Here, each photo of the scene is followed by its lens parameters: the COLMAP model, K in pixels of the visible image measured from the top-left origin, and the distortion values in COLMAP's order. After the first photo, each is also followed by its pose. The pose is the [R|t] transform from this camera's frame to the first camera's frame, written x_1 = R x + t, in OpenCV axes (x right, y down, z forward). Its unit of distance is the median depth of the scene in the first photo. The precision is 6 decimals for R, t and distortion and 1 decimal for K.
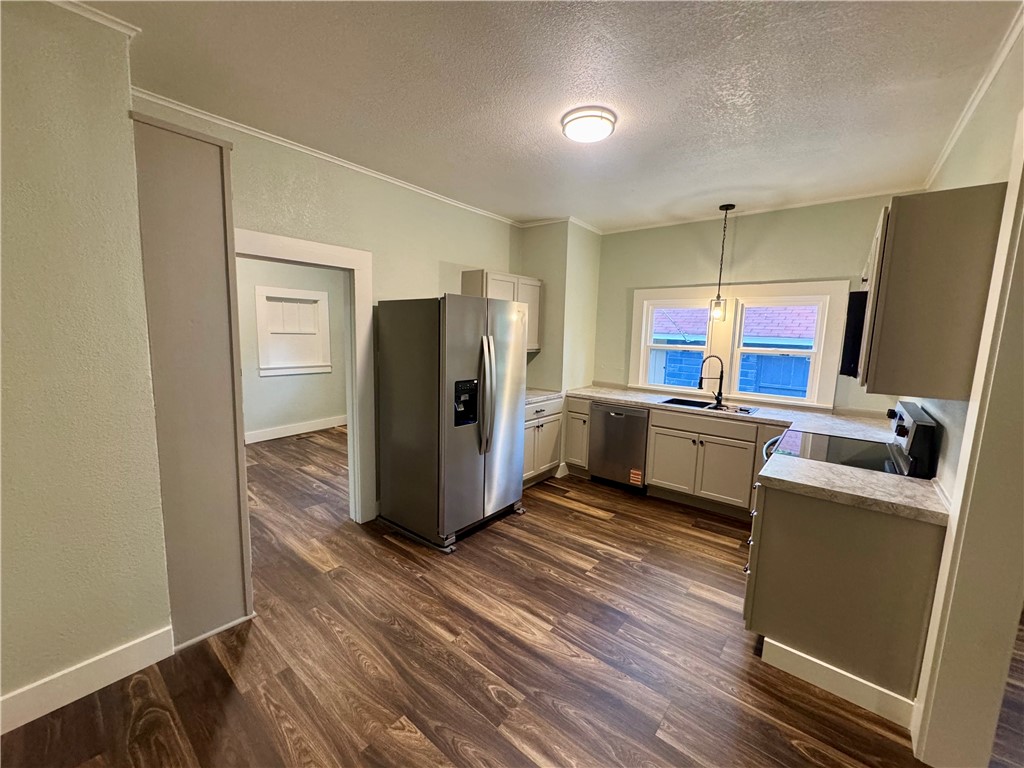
lens RADIAL K [[408.0, 0, 514.0], [0, 408.0, 384.5], [0, 0, 1]] dist [-0.005477, 0.000115]
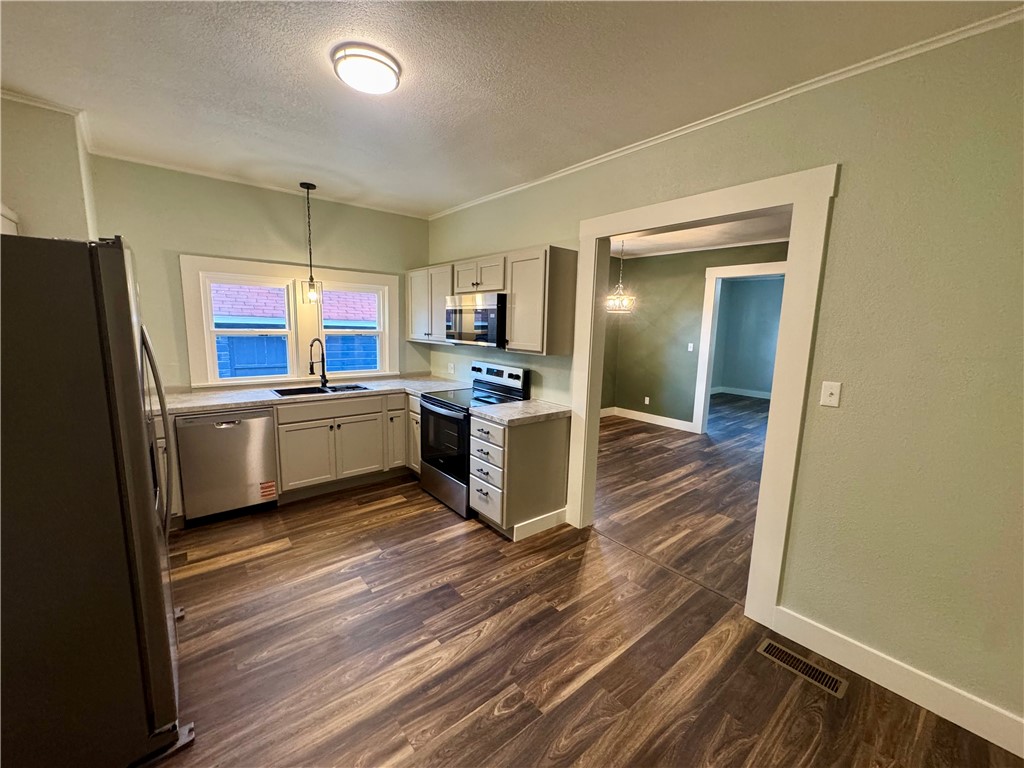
lens RADIAL K [[408.0, 0, 514.0], [0, 408.0, 384.5], [0, 0, 1]] dist [-0.005477, 0.000115]
pose [[0.193010, -0.162580, 0.967634, -0.471030], [0.105122, 0.983927, 0.144350, -0.066269], [-0.975549, 0.073858, 0.206999, 0.411902]]
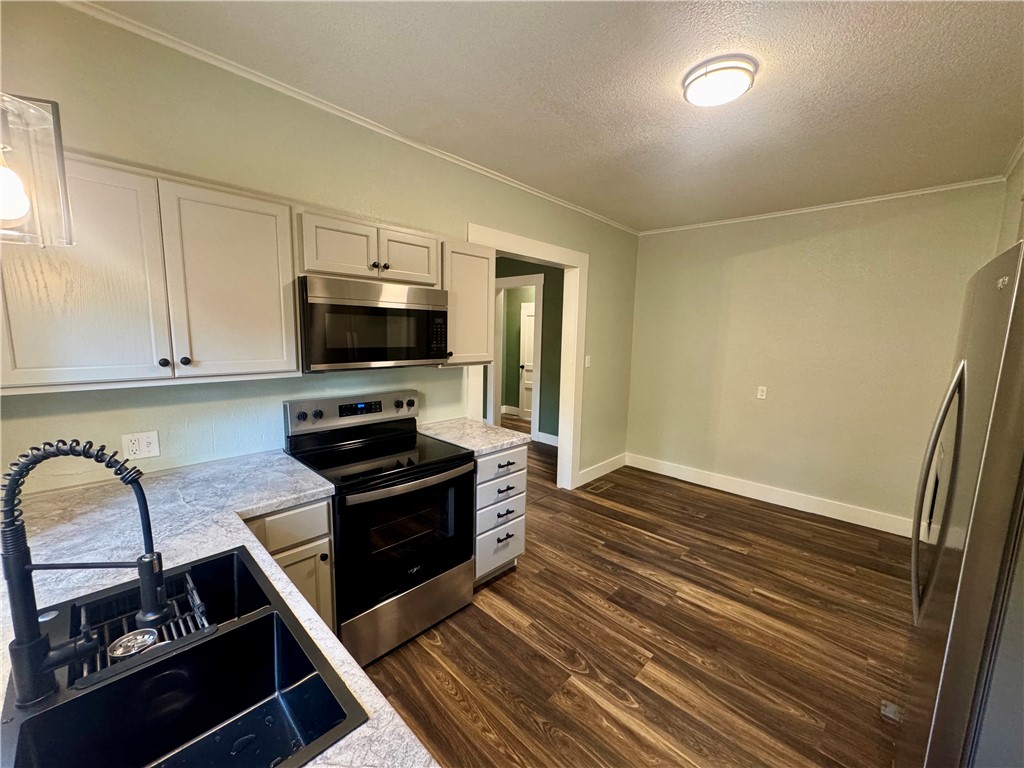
lens RADIAL K [[408.0, 0, 514.0], [0, 408.0, 384.5], [0, 0, 1]] dist [-0.005477, 0.000115]
pose [[-0.995561, -0.057147, 0.074786, 0.346510], [-0.035666, 0.964373, 0.262129, -0.180532], [-0.087102, 0.258298, -0.962131, 1.386573]]
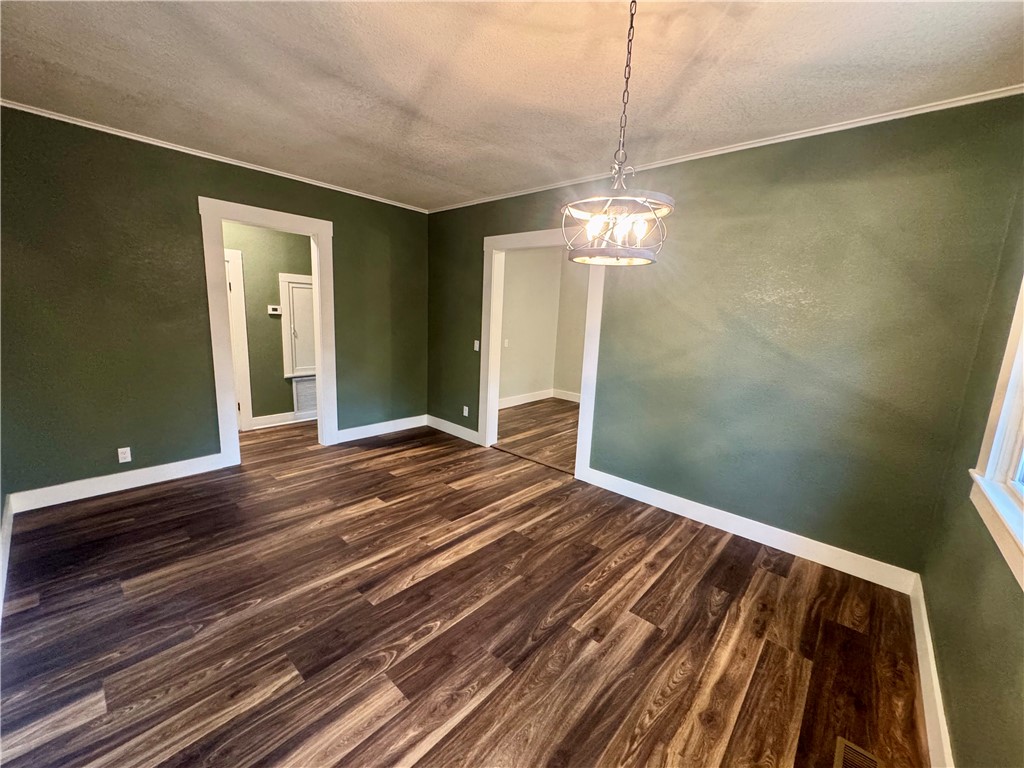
lens RADIAL K [[408.0, 0, 514.0], [0, 408.0, 384.5], [0, 0, 1]] dist [-0.005477, 0.000115]
pose [[-0.043401, 0.149746, -0.987772, 1.746013], [-0.179553, 0.971435, 0.155158, 0.017300], [0.982791, 0.184091, -0.015274, 0.239267]]
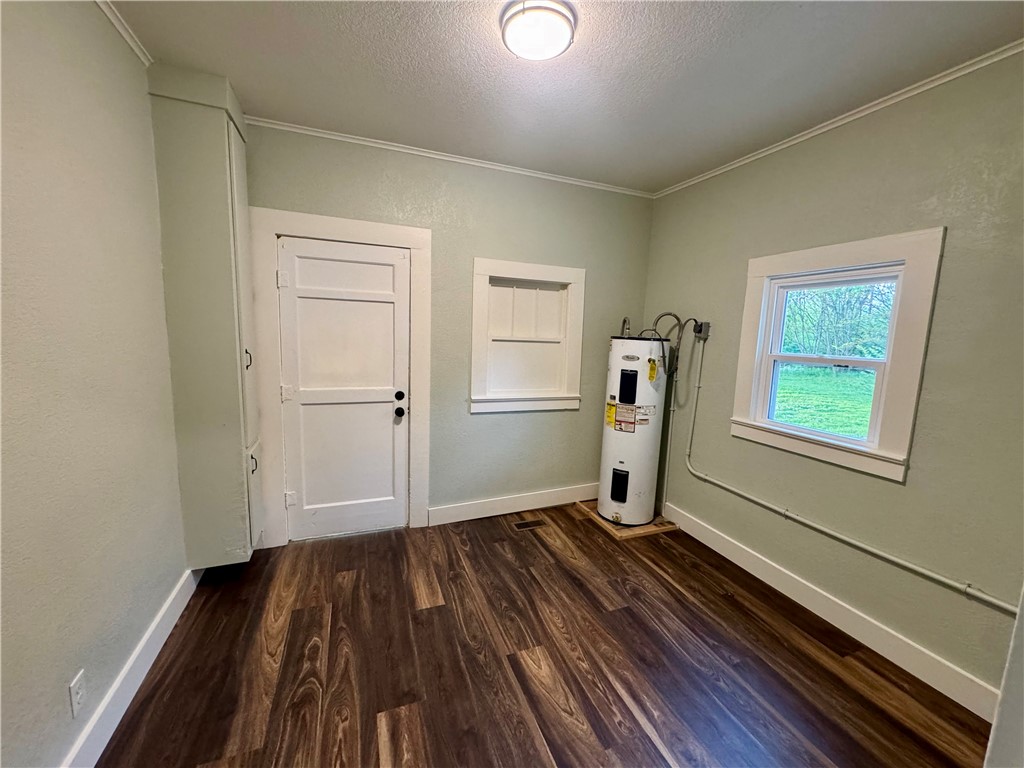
lens RADIAL K [[408.0, 0, 514.0], [0, 408.0, 384.5], [0, 0, 1]] dist [-0.005477, 0.000115]
pose [[0.869834, 0.070382, -0.488299, -0.488287], [-0.078106, 0.996935, 0.004560, -0.118483], [0.487123, 0.034173, 0.872665, 0.884962]]
